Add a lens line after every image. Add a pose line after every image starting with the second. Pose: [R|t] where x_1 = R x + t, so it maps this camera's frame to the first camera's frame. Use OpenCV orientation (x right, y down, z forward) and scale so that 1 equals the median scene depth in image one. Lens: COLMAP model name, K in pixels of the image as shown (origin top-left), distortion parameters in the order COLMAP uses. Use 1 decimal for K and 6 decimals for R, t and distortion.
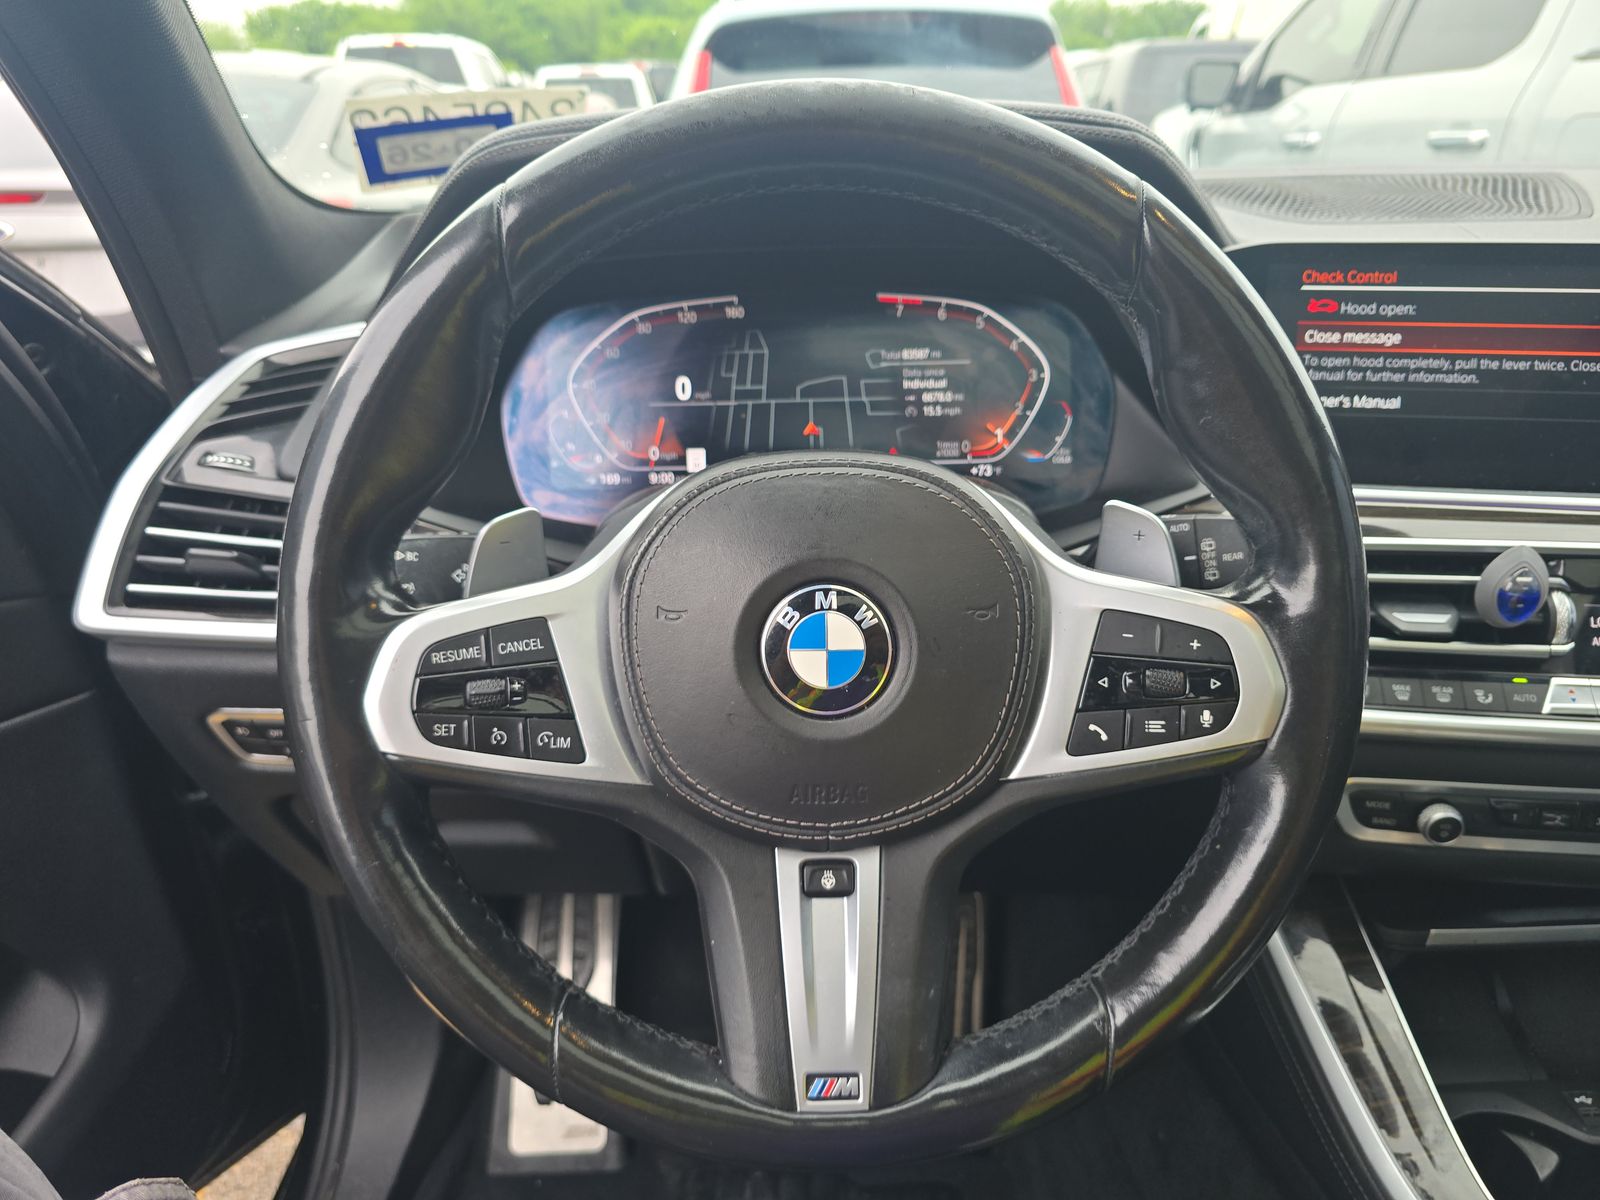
lens RADIAL K [[1106.7, 0, 800.0], [0, 1106.7, 600.0], [0, 0, 1]] dist [-0.001716, -0.004776]
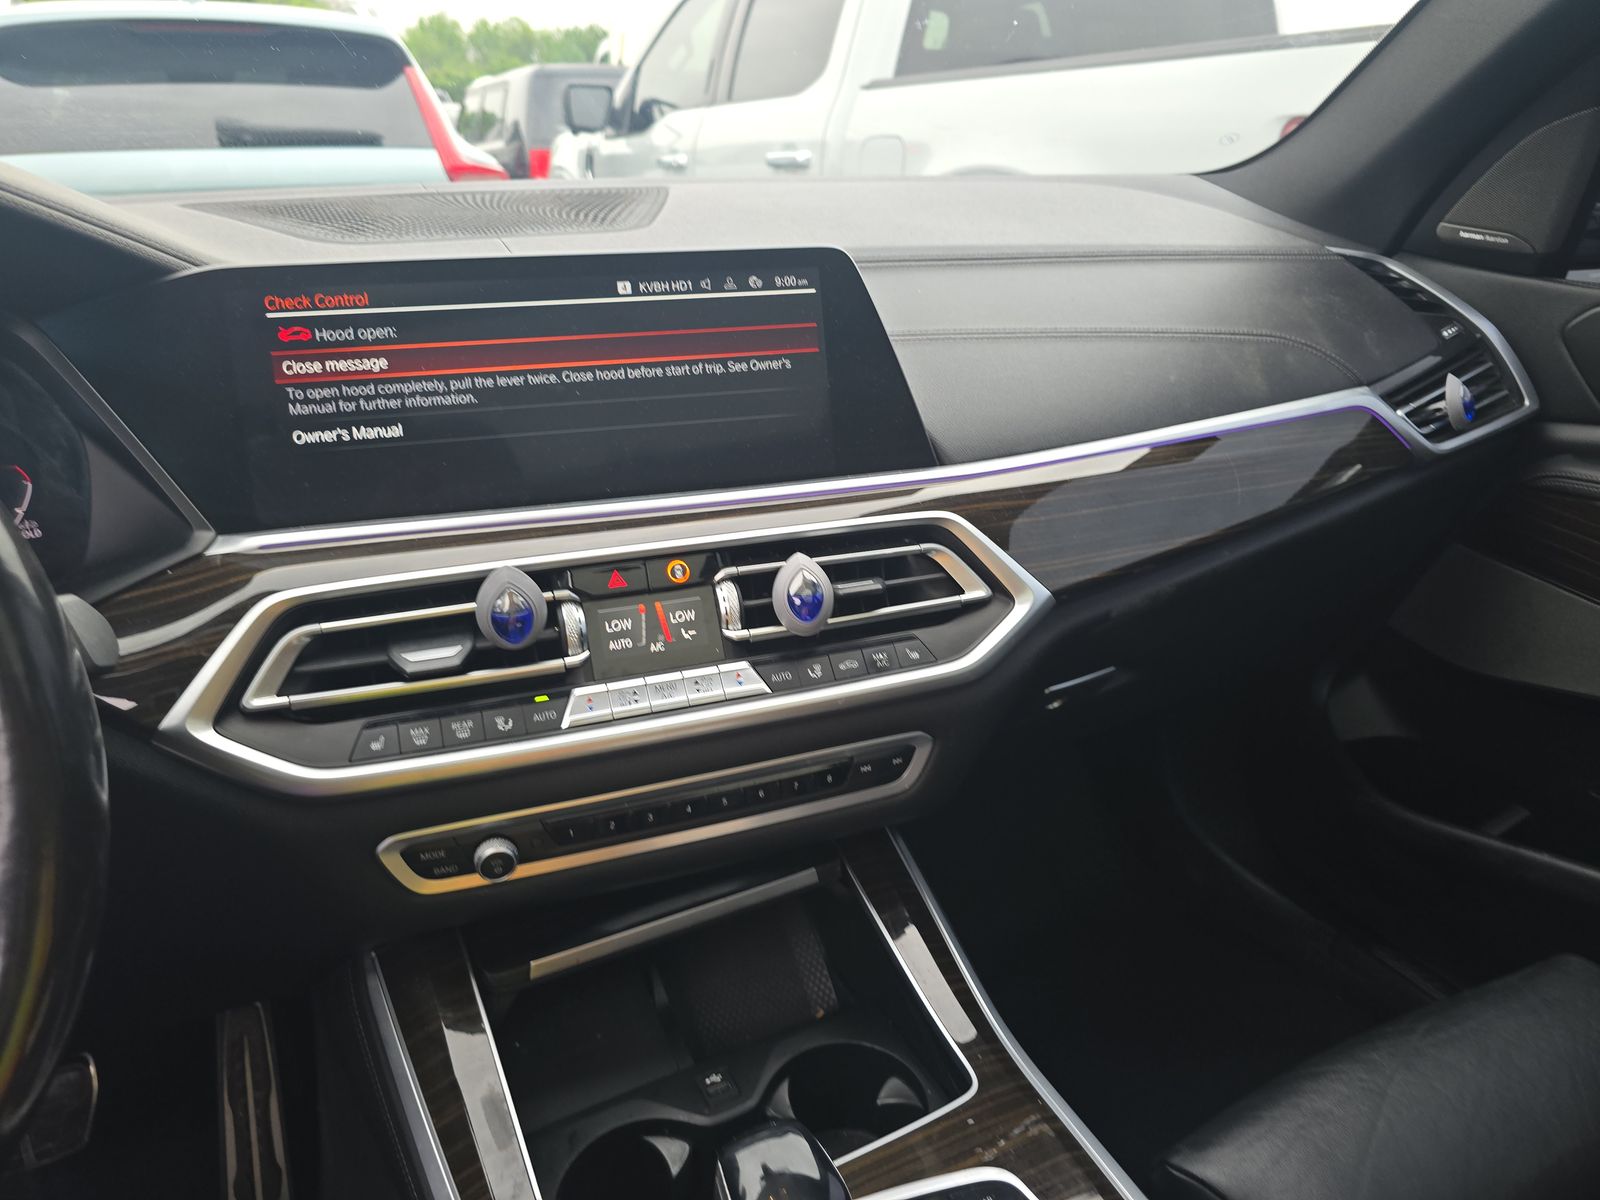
lens RADIAL K [[1082.2, 0, 800.0], [0, 1082.2, 600.0], [0, 0, 1]] dist [0.046009, -0.049755]
pose [[0.902322, -0.165789, 0.397905, 0.441041], [0.170958, 0.985016, 0.022731, 0.002946], [-0.395712, 0.047514, 0.917145, 0.011908]]
